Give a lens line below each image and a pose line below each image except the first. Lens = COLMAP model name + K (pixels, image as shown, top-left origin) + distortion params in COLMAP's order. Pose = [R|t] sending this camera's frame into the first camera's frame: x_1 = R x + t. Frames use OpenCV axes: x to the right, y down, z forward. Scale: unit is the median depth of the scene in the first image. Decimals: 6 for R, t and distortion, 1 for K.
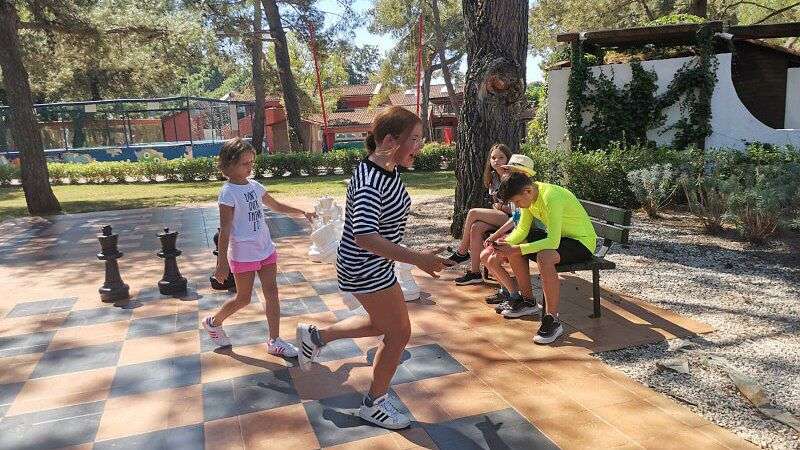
lens RADIAL K [[591.8, 0, 400.0], [0, 591.8, 225.0], [0, 0, 1]] dist [0.089045, -0.113395]
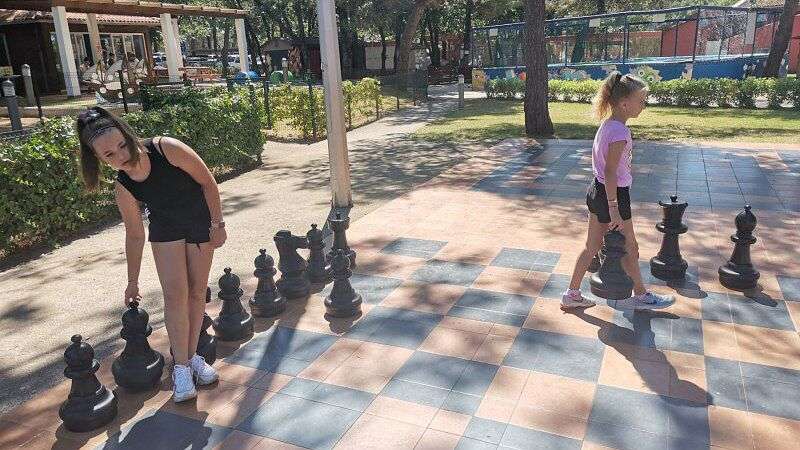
lens RADIAL K [[591.8, 0, 400.0], [0, 591.8, 225.0], [0, 0, 1]] dist [0.089045, -0.113395]
pose [[0.724513, 0.203574, -0.658512, -0.062586], [-0.108692, 0.977179, 0.182502, -0.031616], [0.680637, -0.060651, 0.730106, 0.088167]]
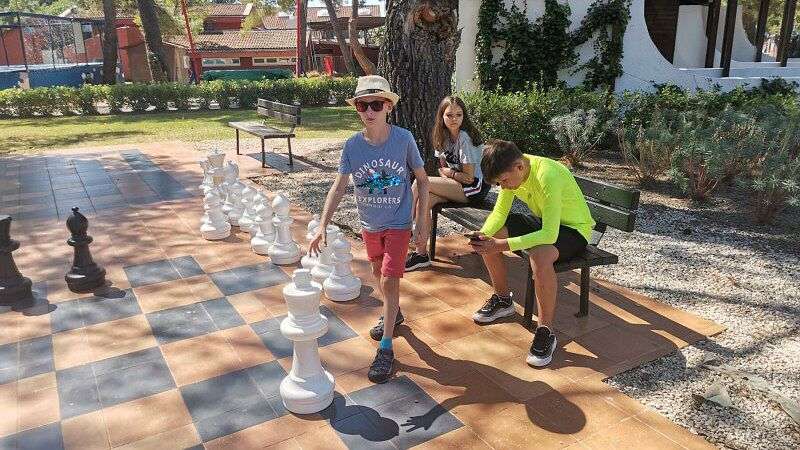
lens RADIAL K [[591.8, 0, 400.0], [0, 591.8, 225.0], [0, 0, 1]] dist [0.089045, -0.113395]
pose [[0.978720, -0.035468, 0.202112, -0.033295], [0.011693, 0.992988, 0.117634, -0.028760], [-0.204867, -0.112767, 0.972272, 0.107729]]
